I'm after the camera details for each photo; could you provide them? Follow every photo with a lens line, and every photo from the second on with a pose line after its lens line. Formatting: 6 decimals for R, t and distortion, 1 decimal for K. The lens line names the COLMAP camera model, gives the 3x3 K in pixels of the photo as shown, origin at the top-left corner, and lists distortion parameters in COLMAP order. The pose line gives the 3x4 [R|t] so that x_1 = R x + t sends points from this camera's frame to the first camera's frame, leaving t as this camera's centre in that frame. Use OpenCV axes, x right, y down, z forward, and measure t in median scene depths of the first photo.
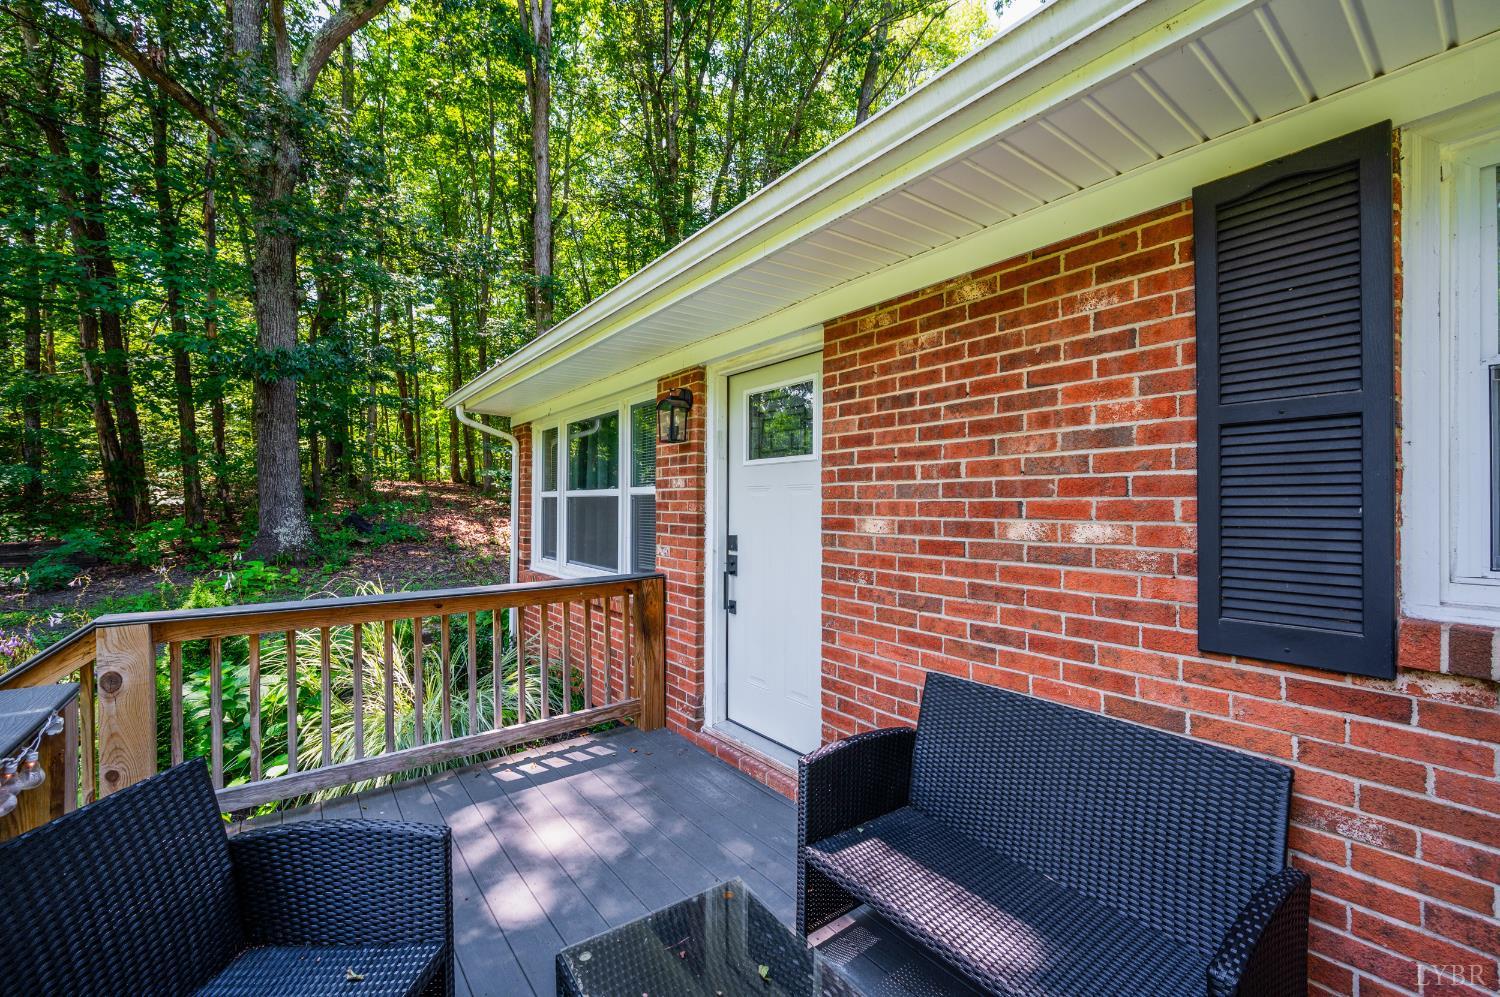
lens RADIAL K [[601.4, 0, 757.0], [0, 601.4, 502.5], [0, 0, 1]] dist [0.000412, 0.000123]
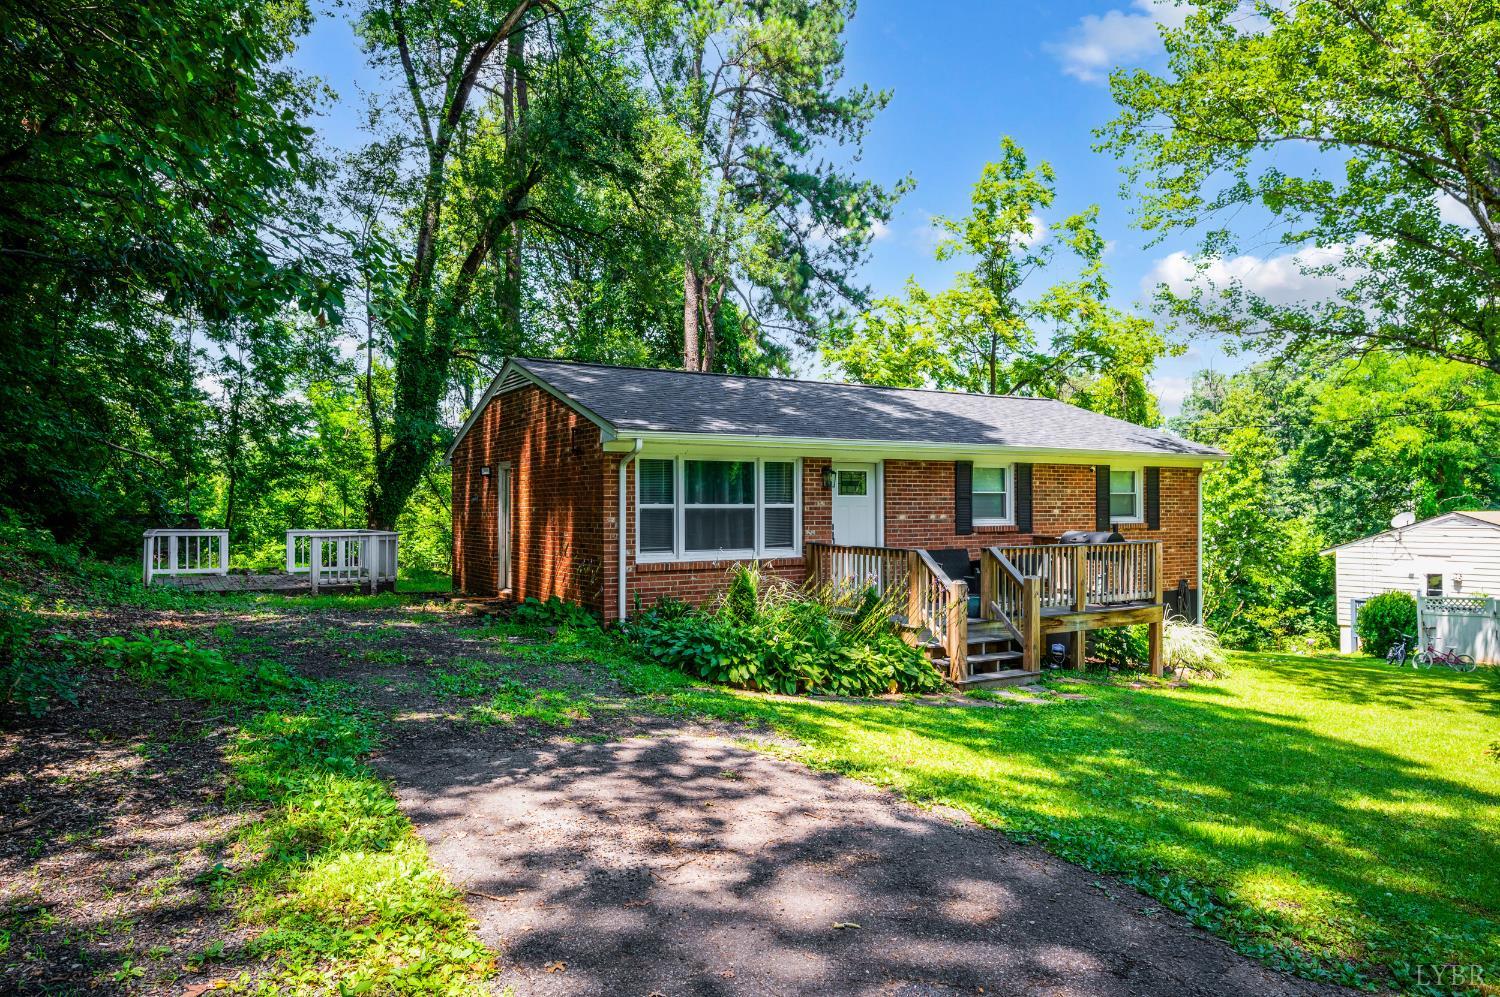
lens RADIAL K [[952.0, 0, 750.0], [0, 952.0, 498.5], [0, 0, 1]] dist [-0.002237, -0.000226]
pose [[0.128678, 0.001350, 0.991686, -6.565857], [-0.001520, 0.999998, -0.001164, -0.079465], [-0.991685, -0.001357, 0.128679, 1.301836]]
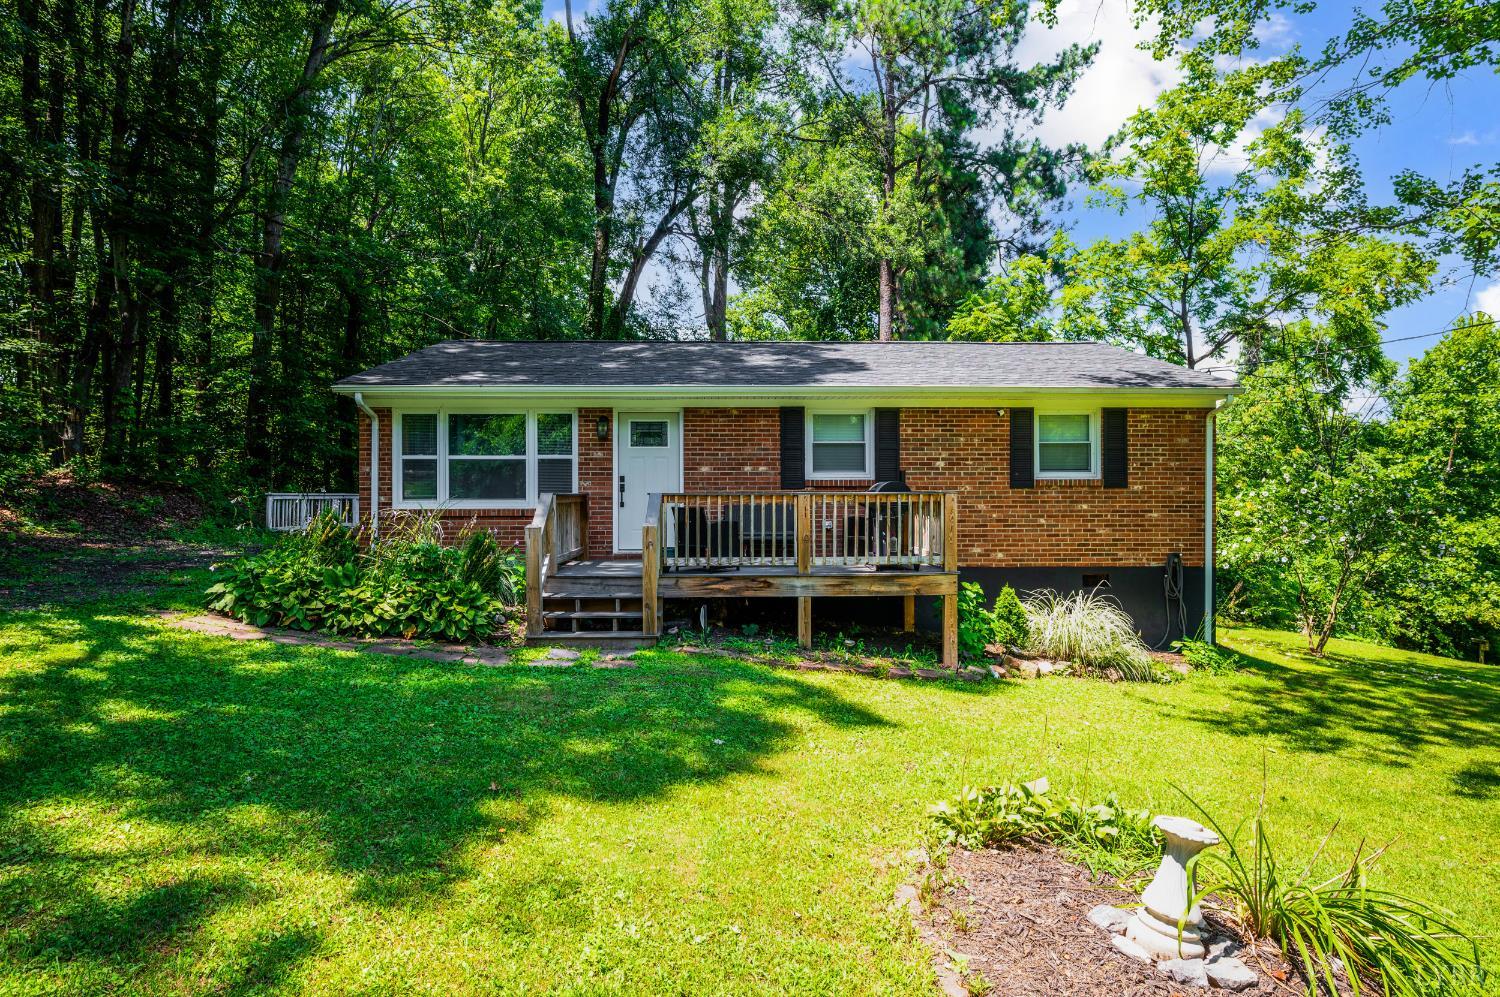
lens RADIAL K [[816.4, 0, 750.0], [0, 816.4, 498.5], [0, 0, 1]] dist [0.001095, -0.000050]
pose [[0.584606, -0.002733, 0.811313, -3.964682], [0.001879, 0.999996, 0.002015, 0.226515], [-0.811315, 0.000347, 0.584609, -2.274634]]
